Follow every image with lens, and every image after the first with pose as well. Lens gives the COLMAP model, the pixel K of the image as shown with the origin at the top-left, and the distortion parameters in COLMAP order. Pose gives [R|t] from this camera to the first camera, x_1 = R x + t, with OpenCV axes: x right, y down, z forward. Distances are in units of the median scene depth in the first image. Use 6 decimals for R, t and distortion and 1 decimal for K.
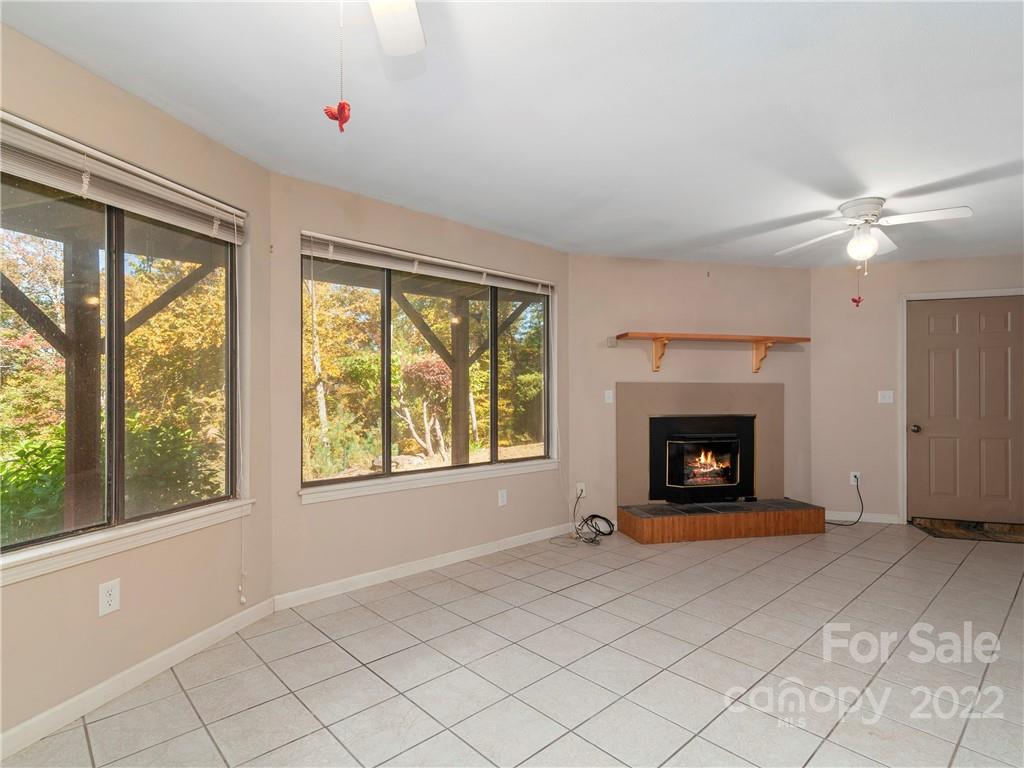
lens RADIAL K [[534.7, 0, 512.0], [0, 534.7, 384.0], [0, 0, 1]] dist [0.001399, 0.000252]
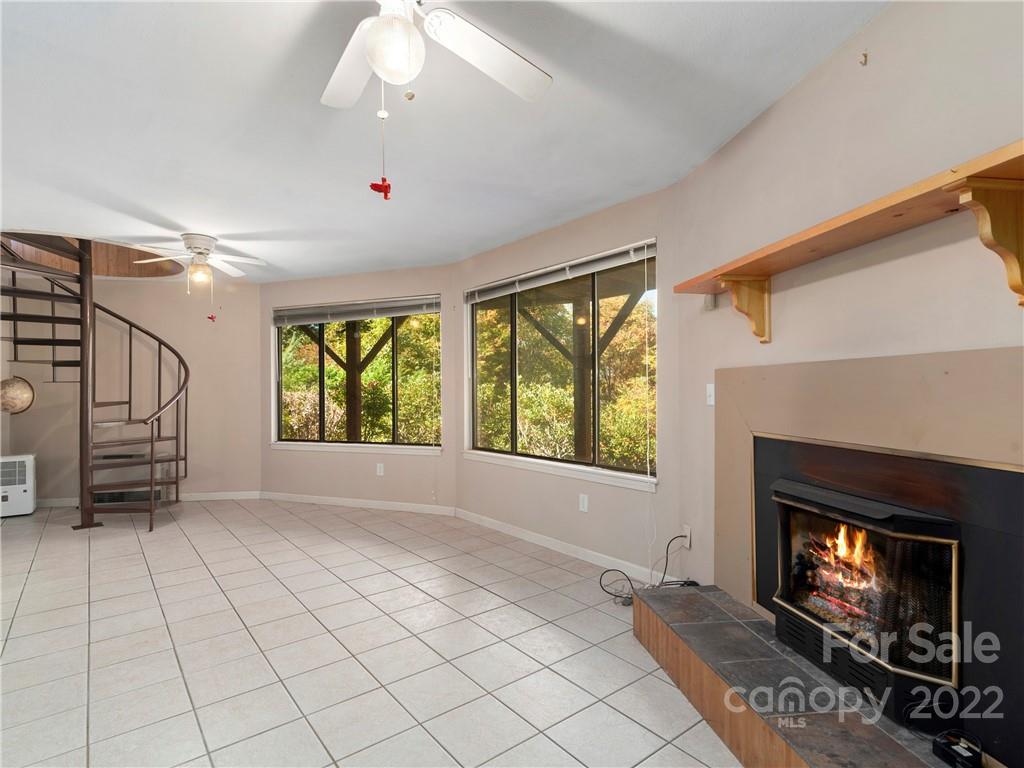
lens RADIAL K [[534.7, 0, 512.0], [0, 534.7, 384.0], [0, 0, 1]] dist [0.001399, 0.000252]
pose [[-0.085606, -0.012993, -0.996244, 0.937302], [0.023927, 0.999600, -0.015093, 0.018681], [0.996042, -0.025129, -0.085261, 0.985714]]
